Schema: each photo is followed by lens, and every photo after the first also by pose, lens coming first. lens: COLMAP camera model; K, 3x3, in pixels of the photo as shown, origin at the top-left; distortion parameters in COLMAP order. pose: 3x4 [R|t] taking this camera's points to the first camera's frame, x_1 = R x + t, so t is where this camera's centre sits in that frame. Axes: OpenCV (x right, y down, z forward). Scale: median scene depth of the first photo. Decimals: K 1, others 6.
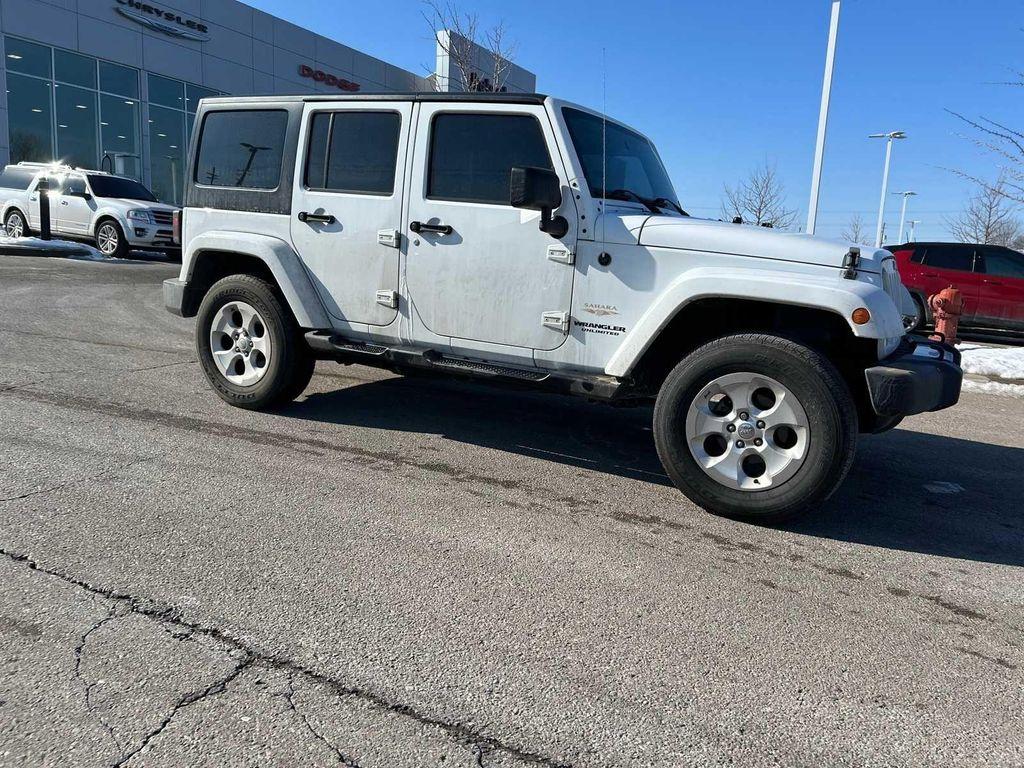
lens RADIAL K [[775.0, 0, 519.1], [0, 775.0, 394.4], [0, 0, 1]] dist [0.061769, -0.070115]
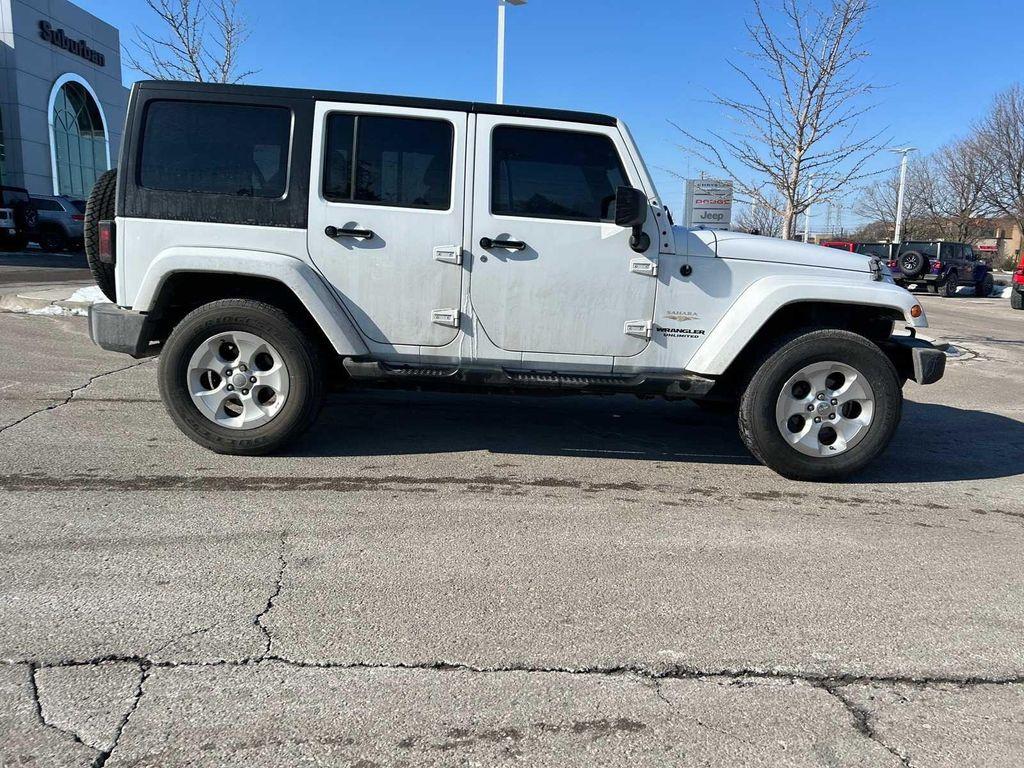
lens RADIAL K [[775.0, 0, 522.0], [0, 775.0, 386.1], [0, 0, 1]] dist [0.061769, -0.070115]
pose [[0.867801, -0.114285, 0.483592, -0.592009], [0.103434, 0.993421, 0.049158, -0.081310], [-0.486028, 0.007361, 0.873912, 0.131166]]
